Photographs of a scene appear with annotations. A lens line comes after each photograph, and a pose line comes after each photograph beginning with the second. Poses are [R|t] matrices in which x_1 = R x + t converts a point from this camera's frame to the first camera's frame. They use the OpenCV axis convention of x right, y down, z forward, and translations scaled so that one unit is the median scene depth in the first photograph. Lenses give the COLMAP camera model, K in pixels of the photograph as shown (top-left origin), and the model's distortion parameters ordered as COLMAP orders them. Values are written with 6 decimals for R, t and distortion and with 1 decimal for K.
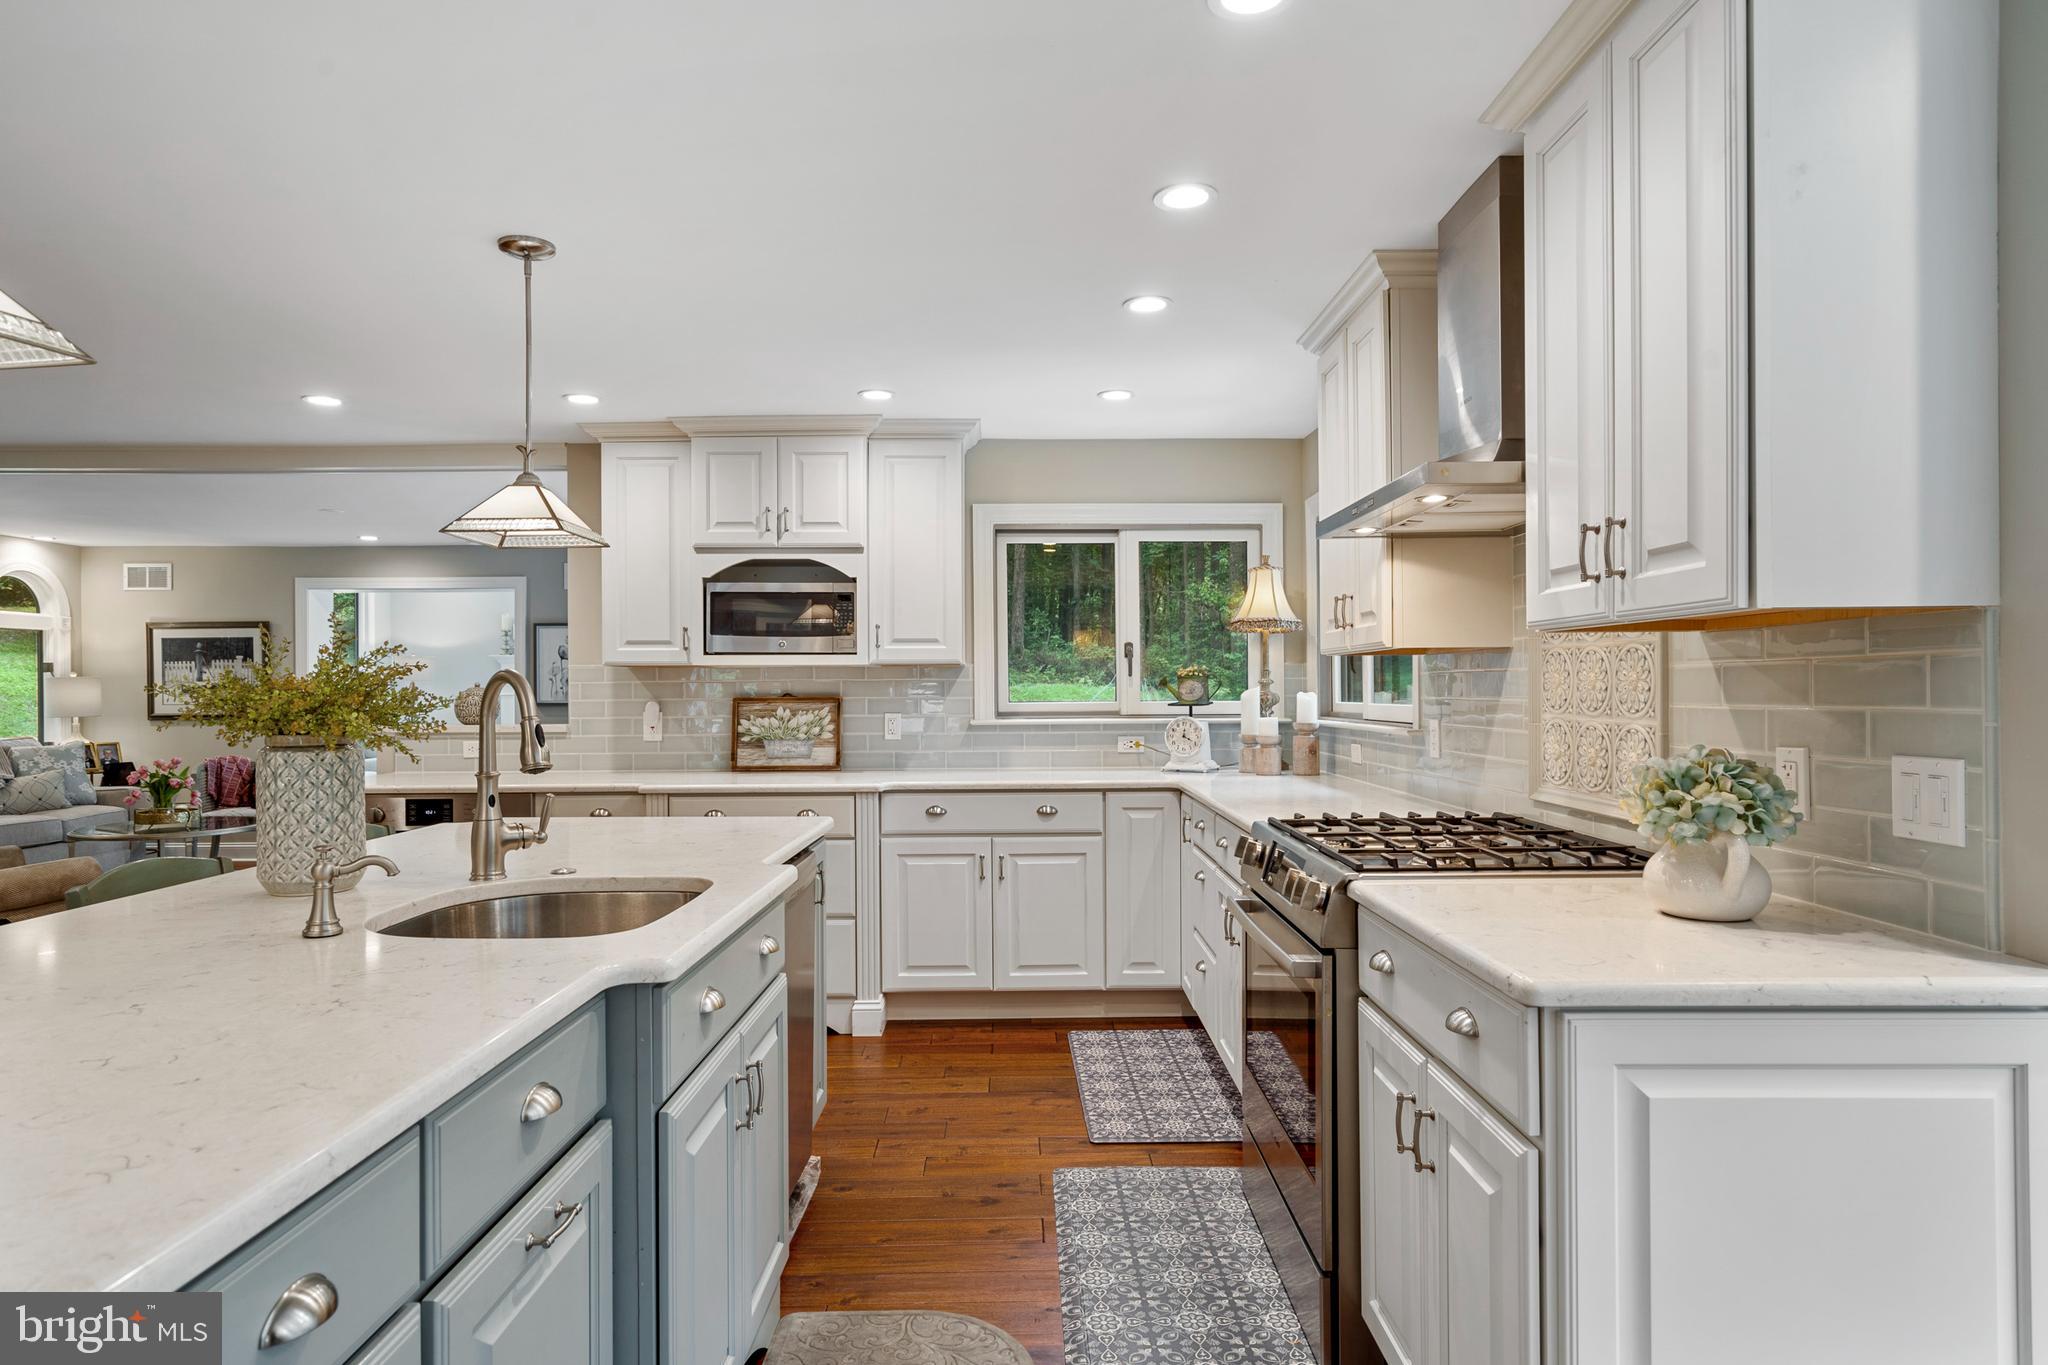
lens RADIAL K [[1127.1, 0, 1030.3], [0, 1127.1, 684.1], [0, 0, 1]] dist [0.002463, 0.002091]
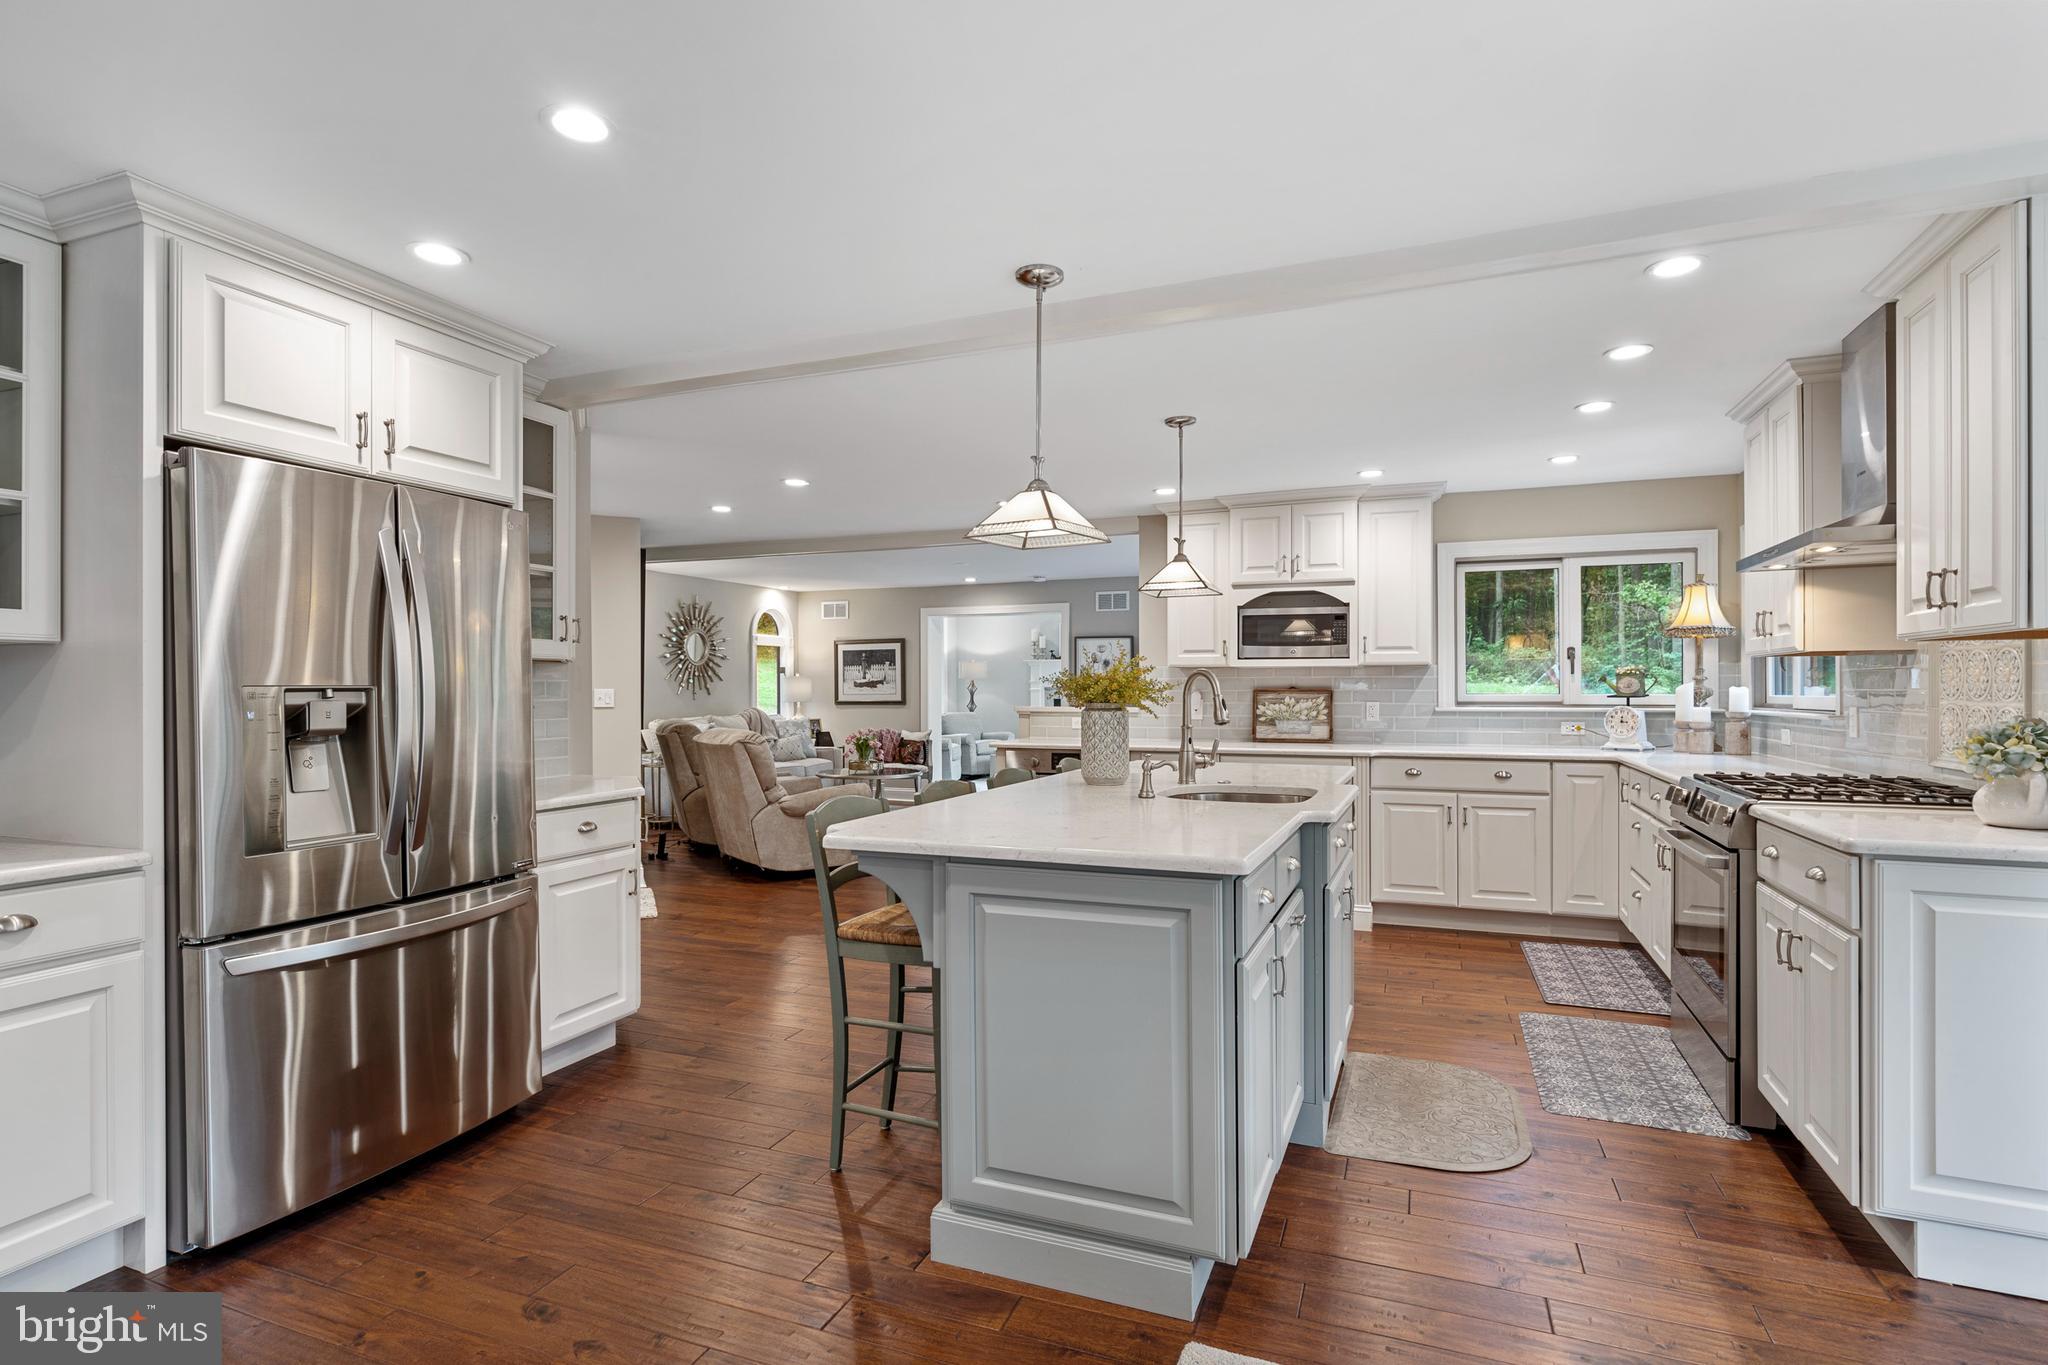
lens RADIAL K [[1010.8, 0, 1023.0], [0, 1010.8, 689.0], [0, 0, 1]] dist [0.000194, 0.001786]
pose [[0.922826, 0.004308, -0.385193, -0.048536], [-0.002332, 0.999982, 0.005595, 0.005546], [0.385210, -0.004264, 0.922819, -0.314512]]
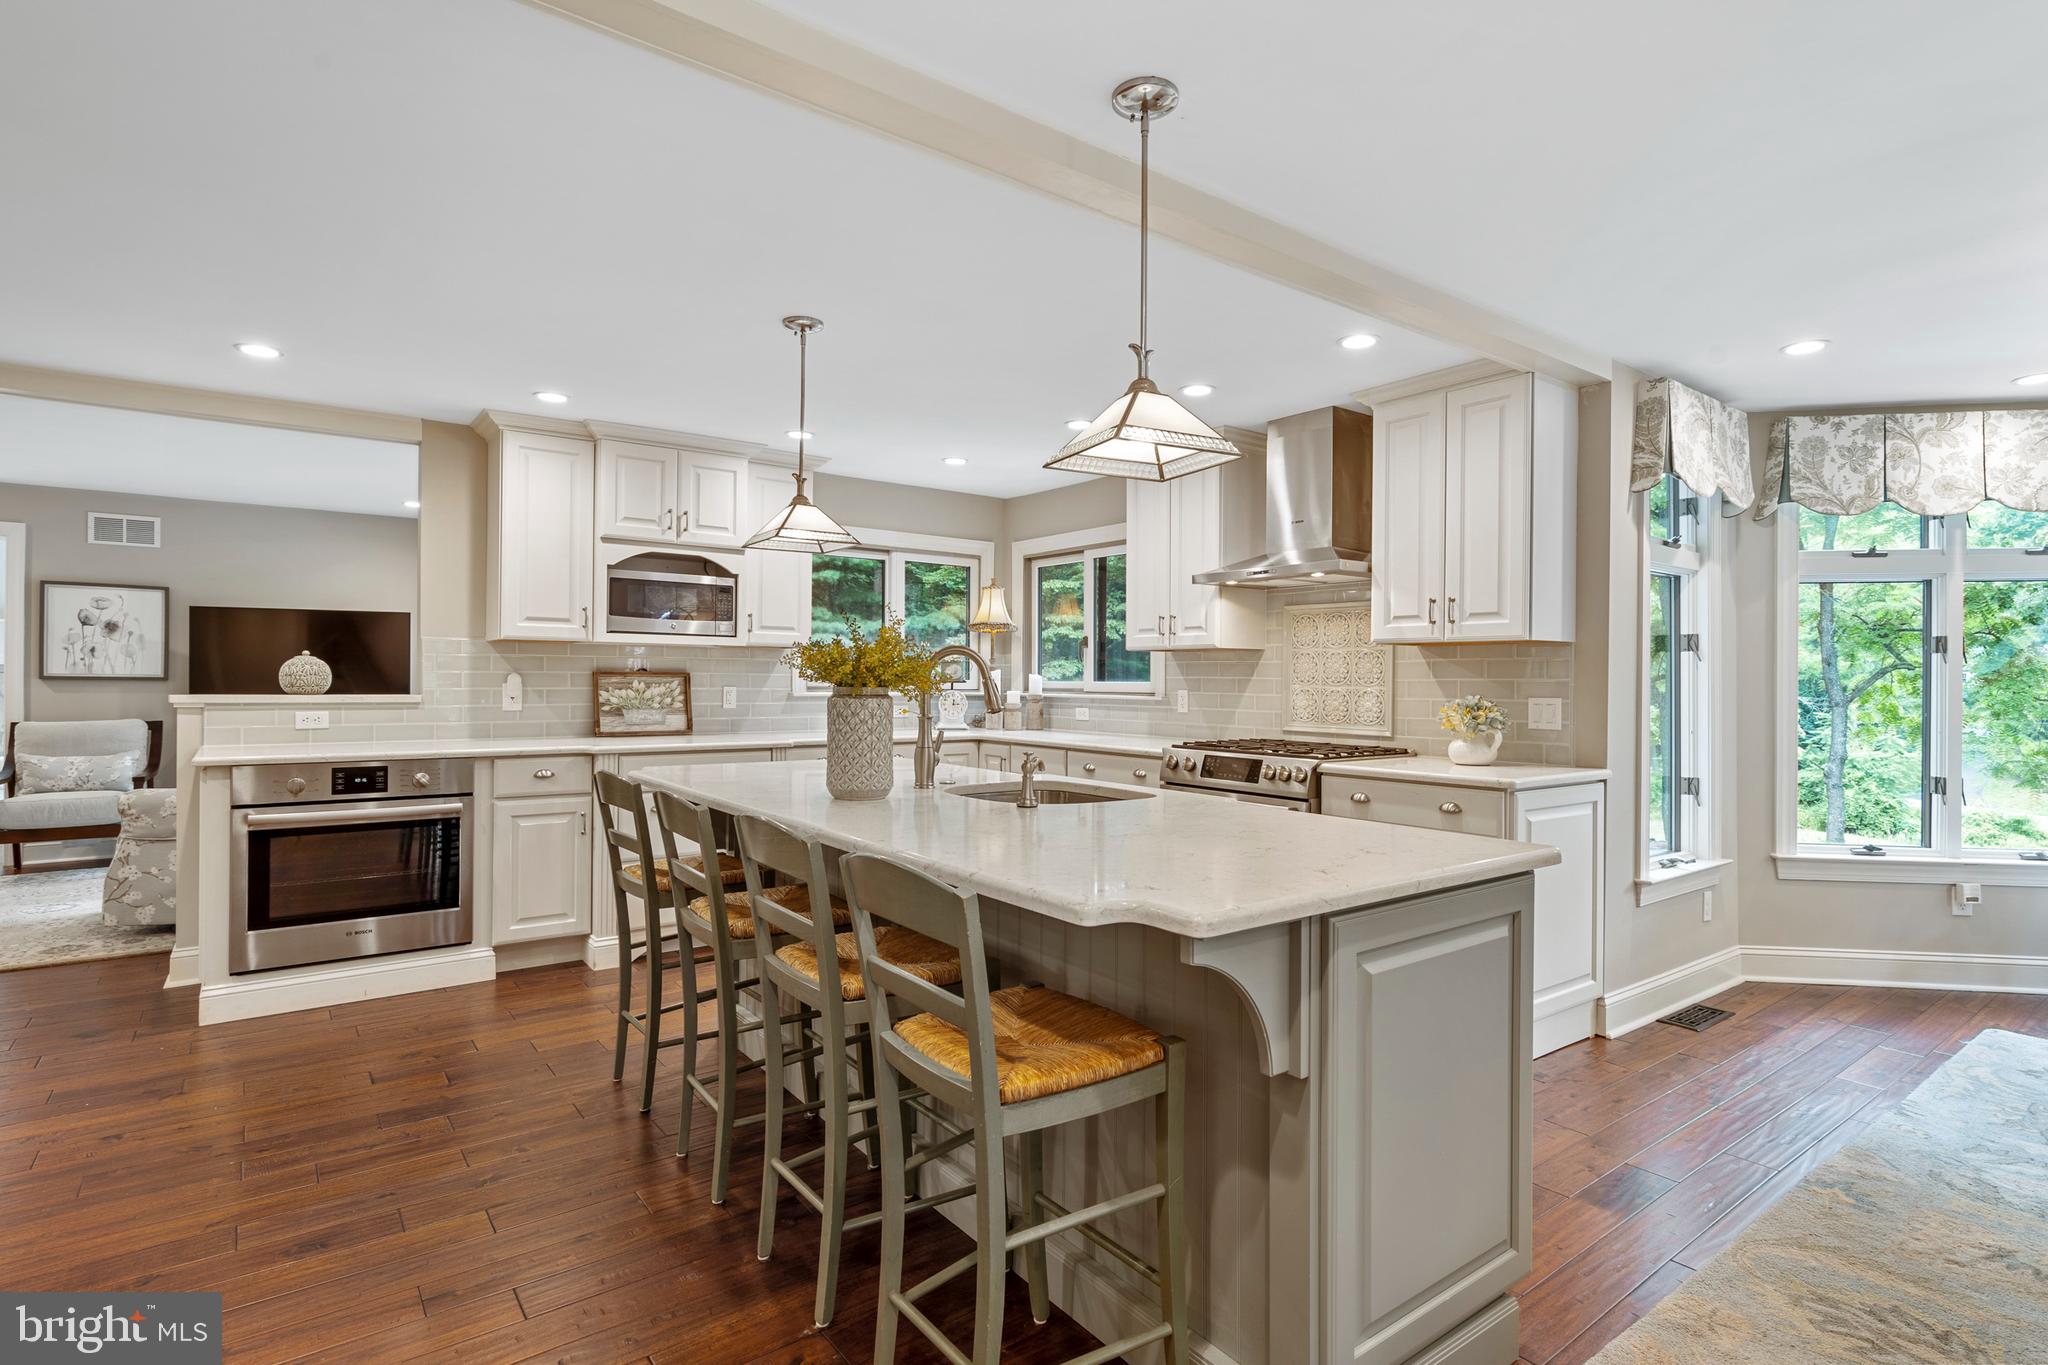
lens RADIAL K [[1010.8, 0, 1014.6], [0, 1010.8, 689.6], [0, 0, 1]] dist [0.000194, 0.001786]
pose [[0.808200, 0.007095, 0.588866, -0.590073], [-0.015847, 0.999827, 0.009704, 0.015727], [-0.588695, -0.017175, 0.808173, -0.067887]]
